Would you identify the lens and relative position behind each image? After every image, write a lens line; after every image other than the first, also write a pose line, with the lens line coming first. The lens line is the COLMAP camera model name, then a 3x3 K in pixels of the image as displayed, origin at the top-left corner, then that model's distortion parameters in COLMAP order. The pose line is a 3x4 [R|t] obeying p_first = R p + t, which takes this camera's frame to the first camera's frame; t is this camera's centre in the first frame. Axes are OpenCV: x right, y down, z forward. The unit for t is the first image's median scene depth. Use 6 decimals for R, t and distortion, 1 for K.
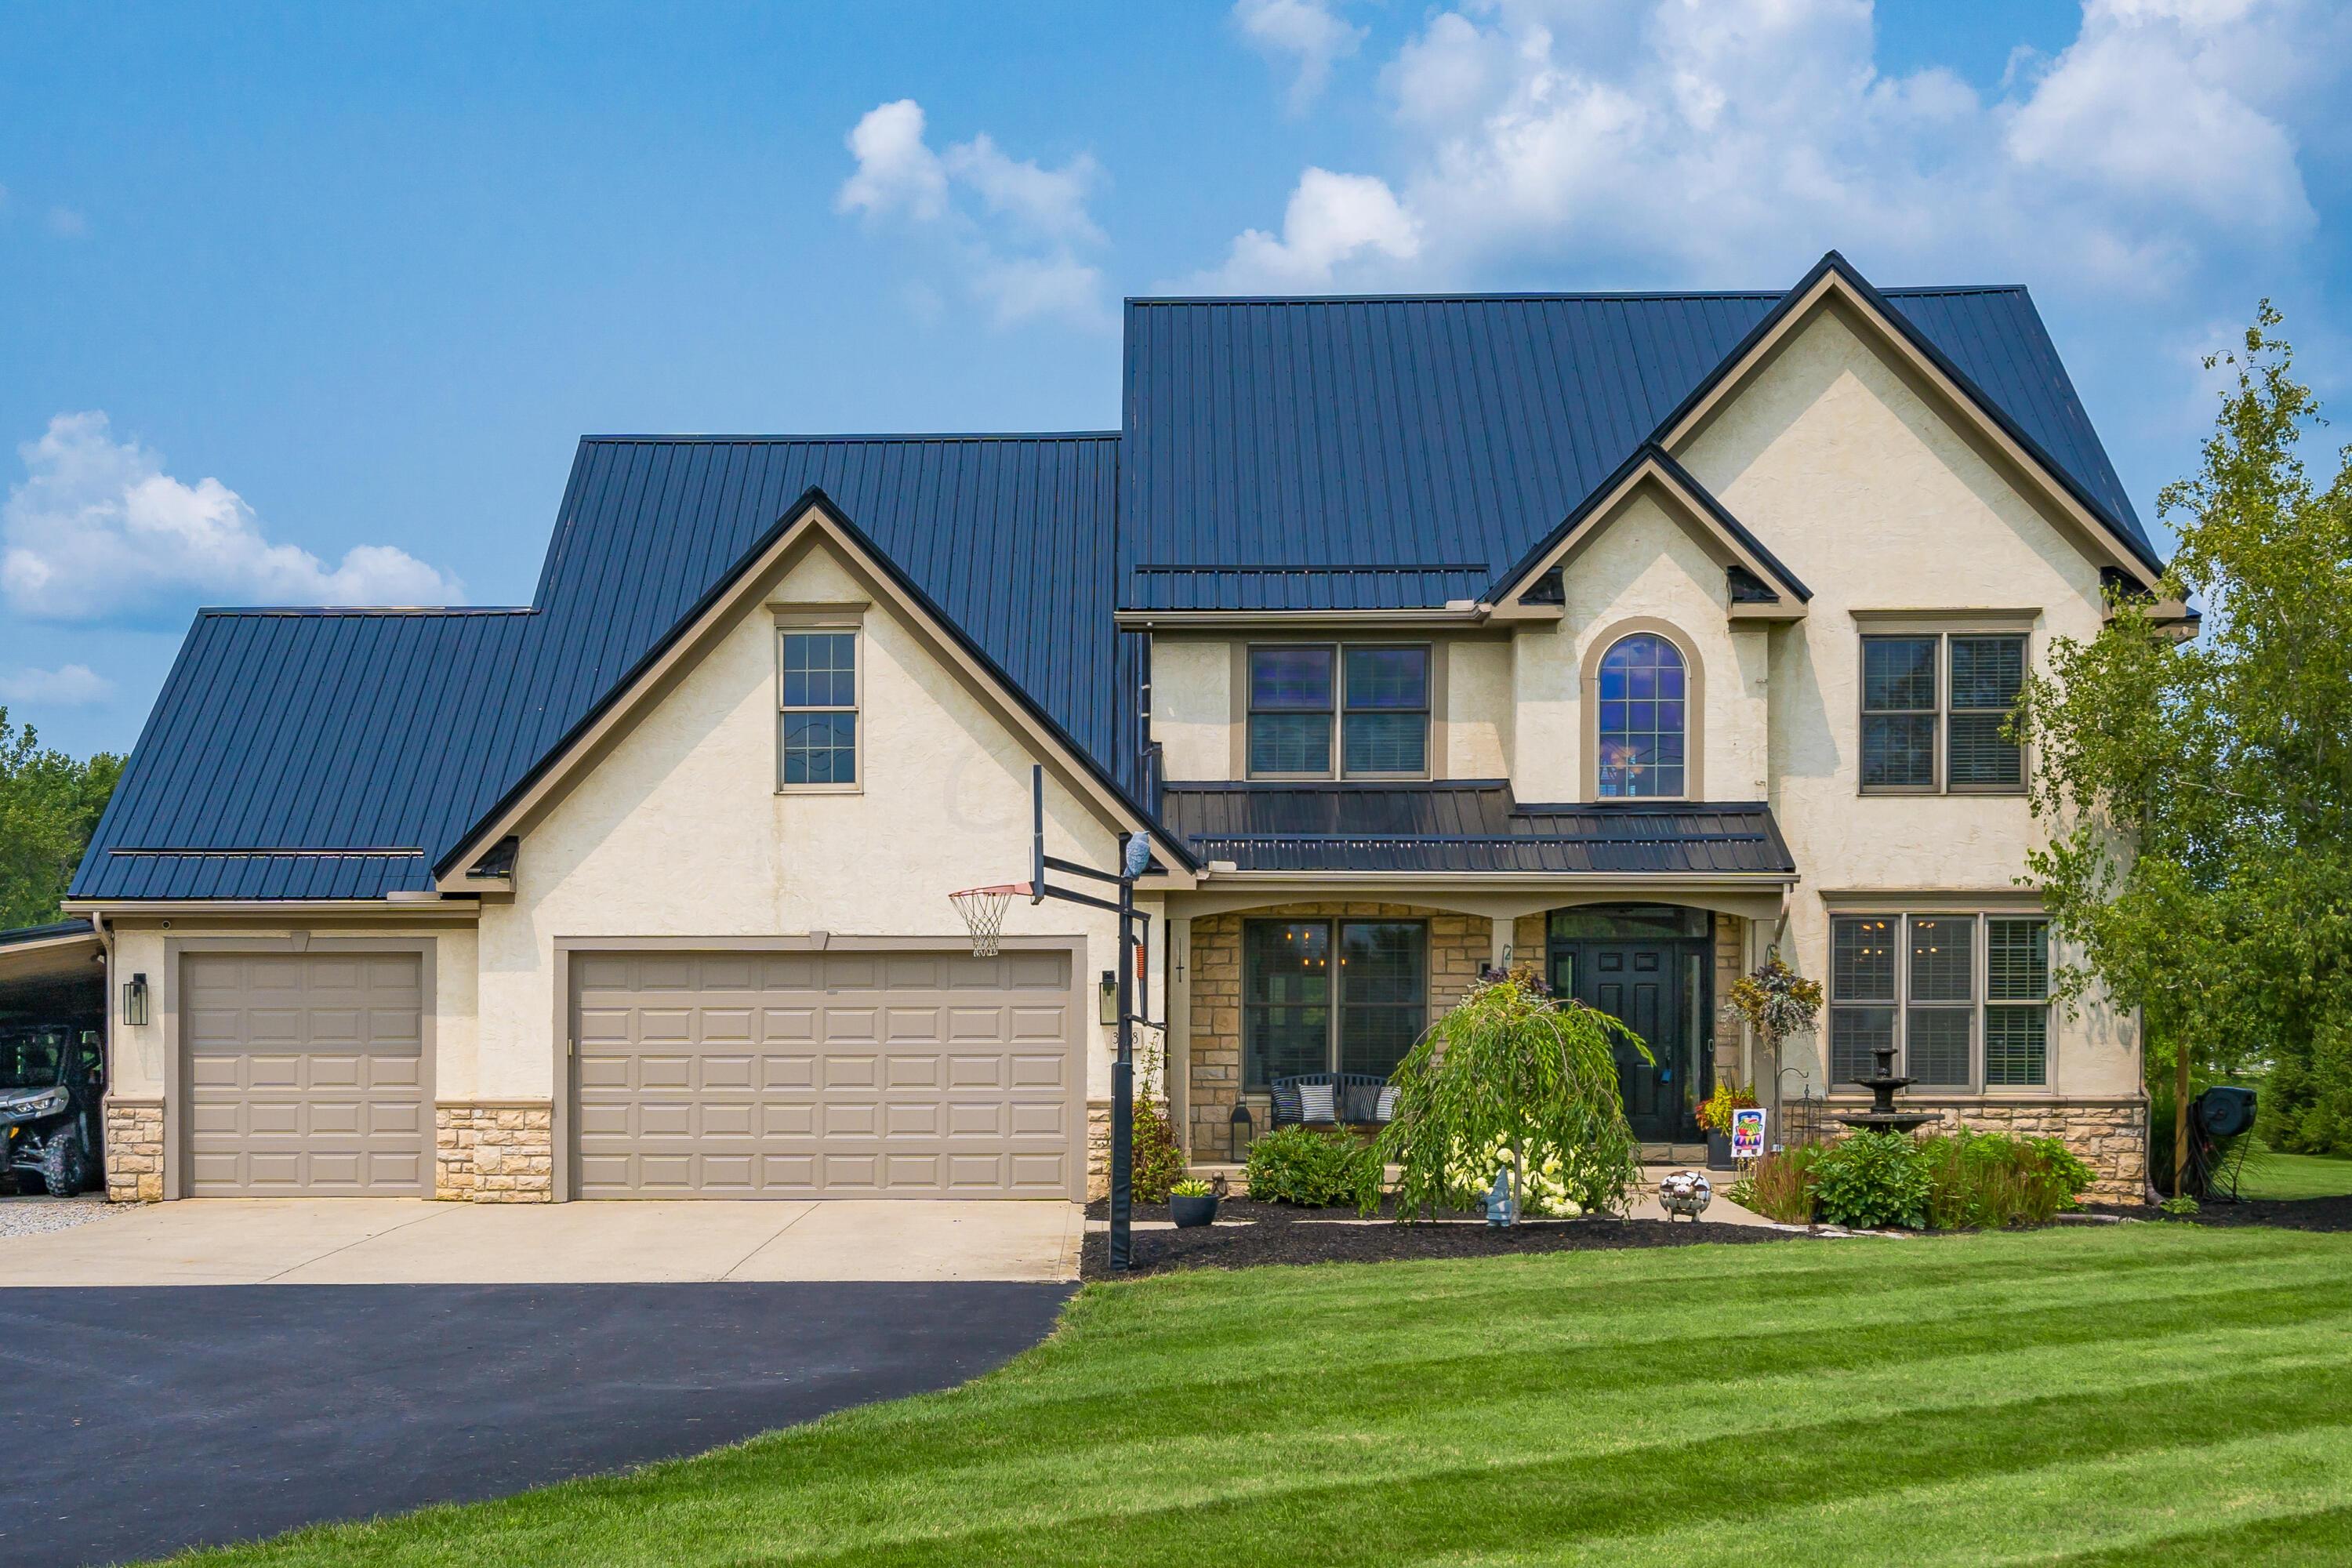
lens RADIAL K [[3033.2, 0, 1176.0], [0, 3033.2, 784.0], [0, 0, 1]] dist [-0.002199, -0.052936]
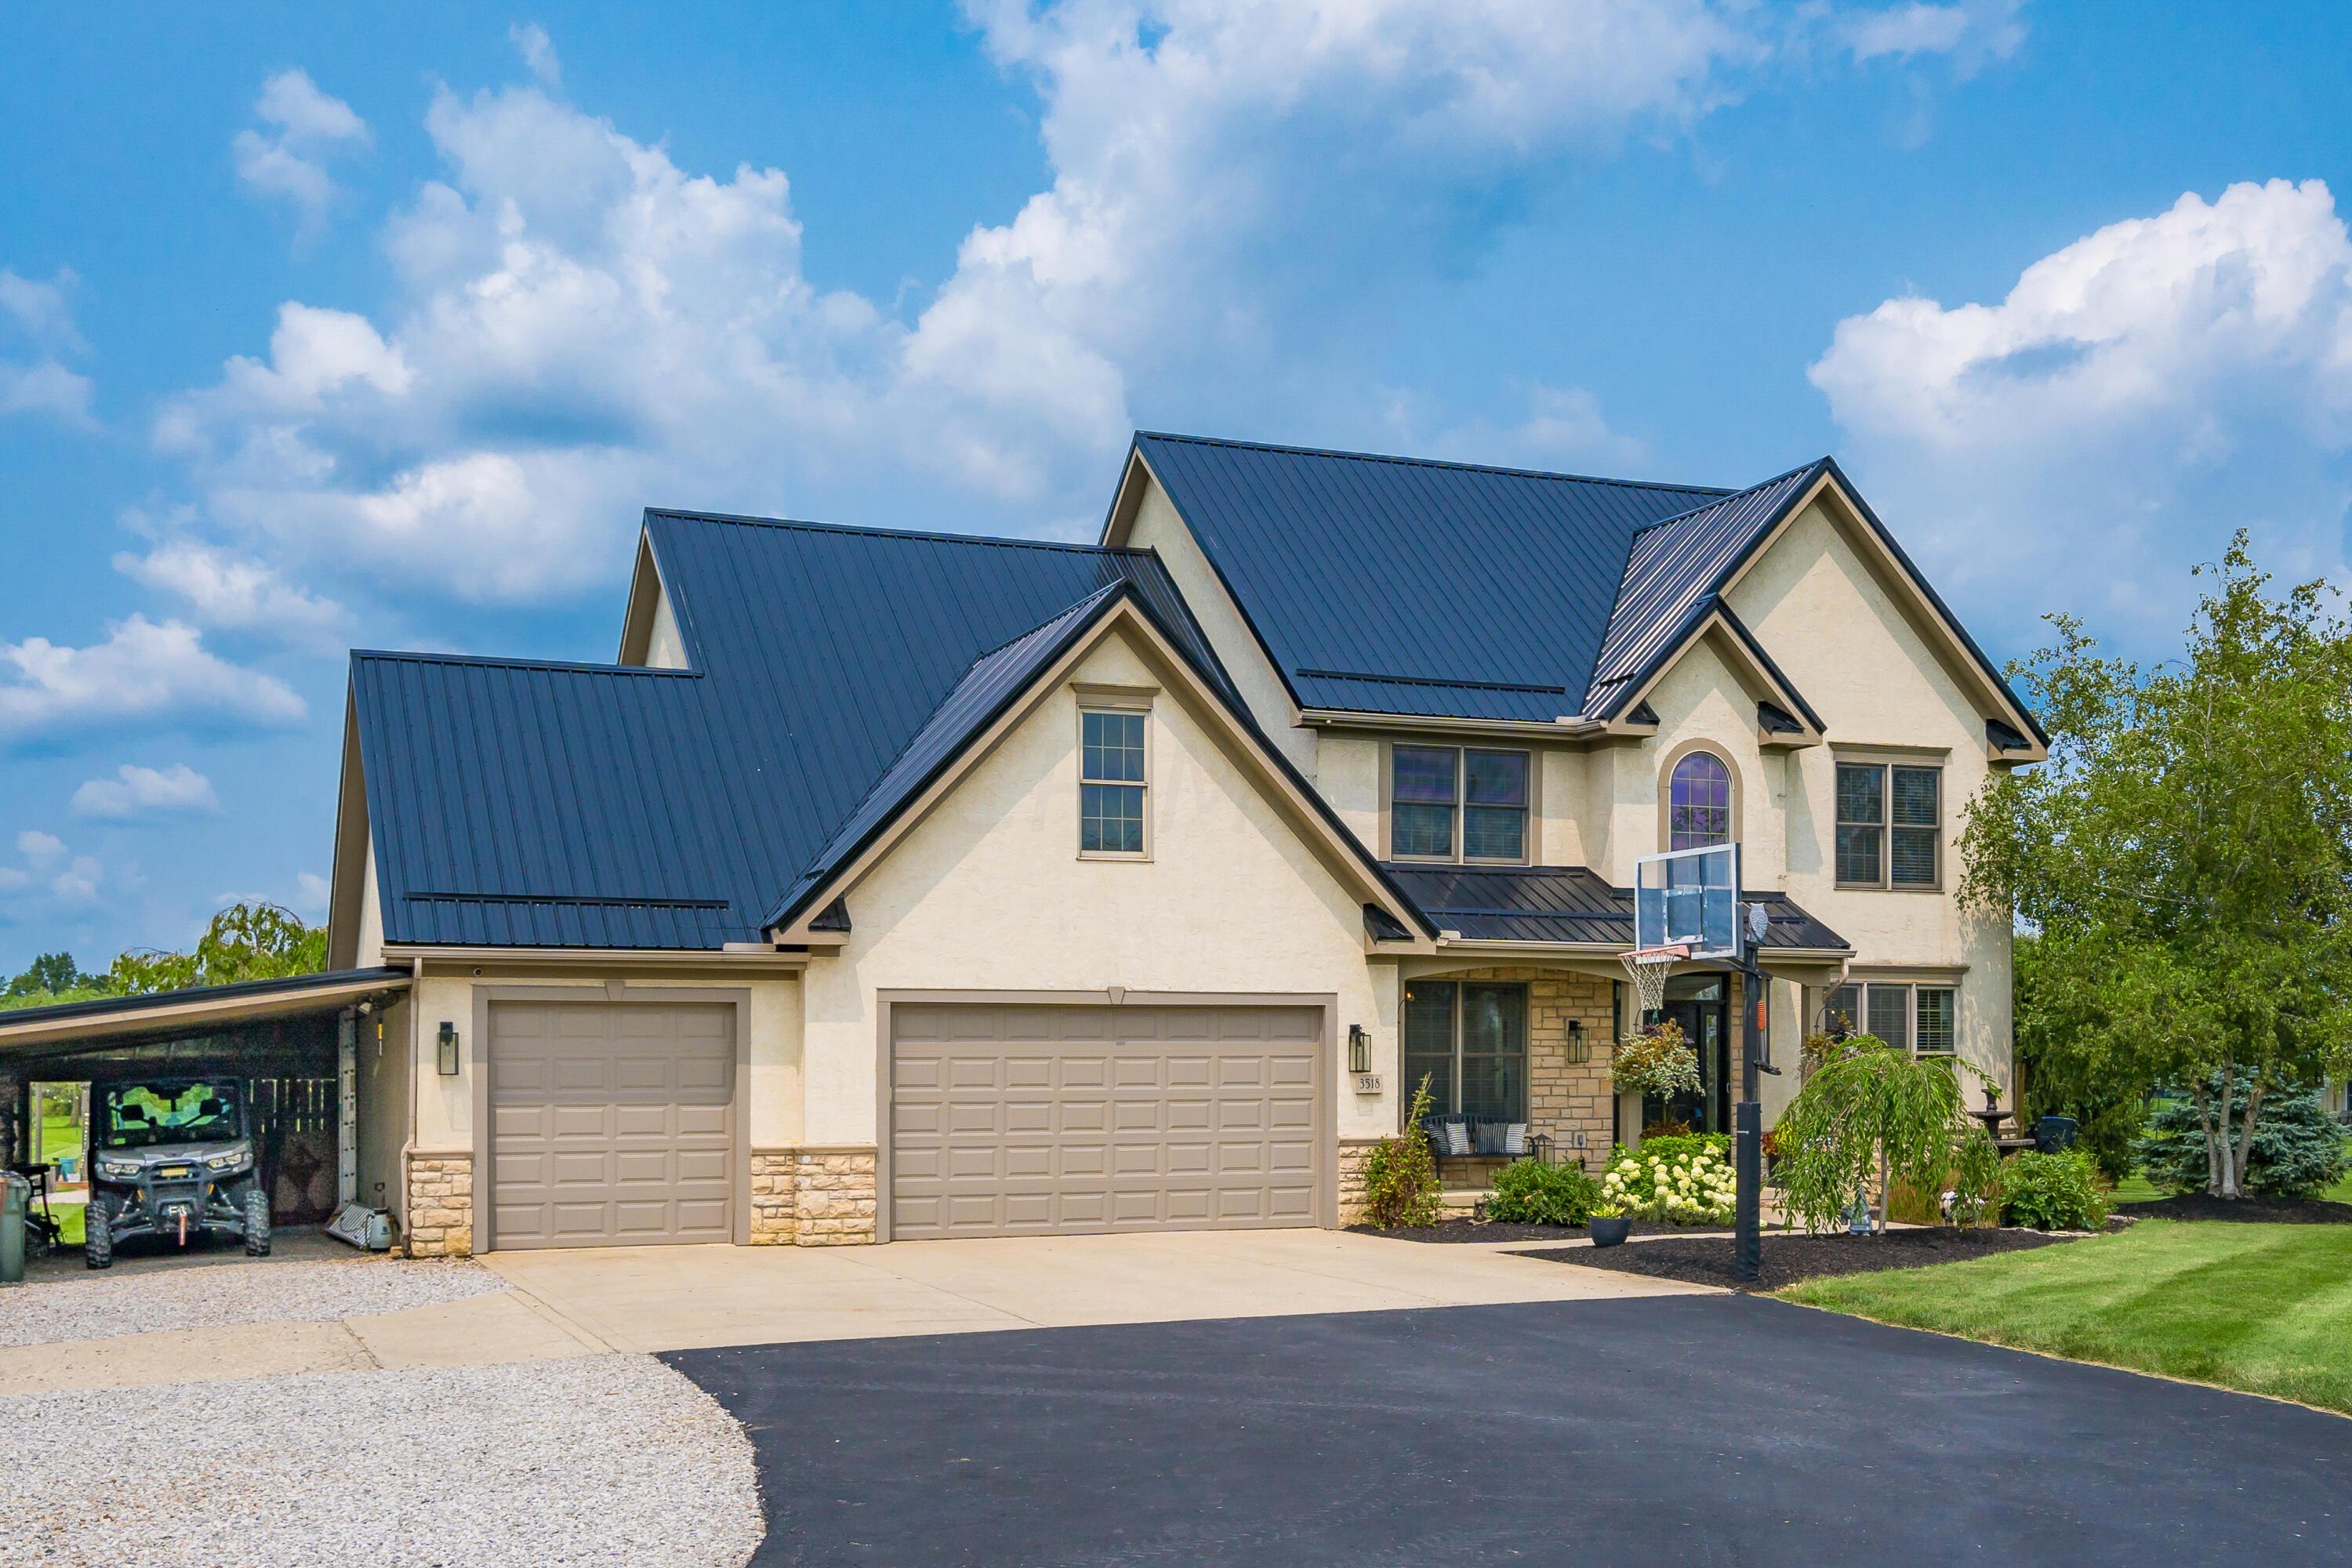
lens RADIAL K [[2543.3, 0, 1175.8], [0, 2543.3, 858.2], [0, 0, 1]] dist [-0.004977, -0.004248]
pose [[0.904539, 0.033589, 0.425066, -0.480339], [-0.031058, 0.999435, -0.012885, 0.013290], [-0.425259, -0.001547, 0.905070, 0.161858]]
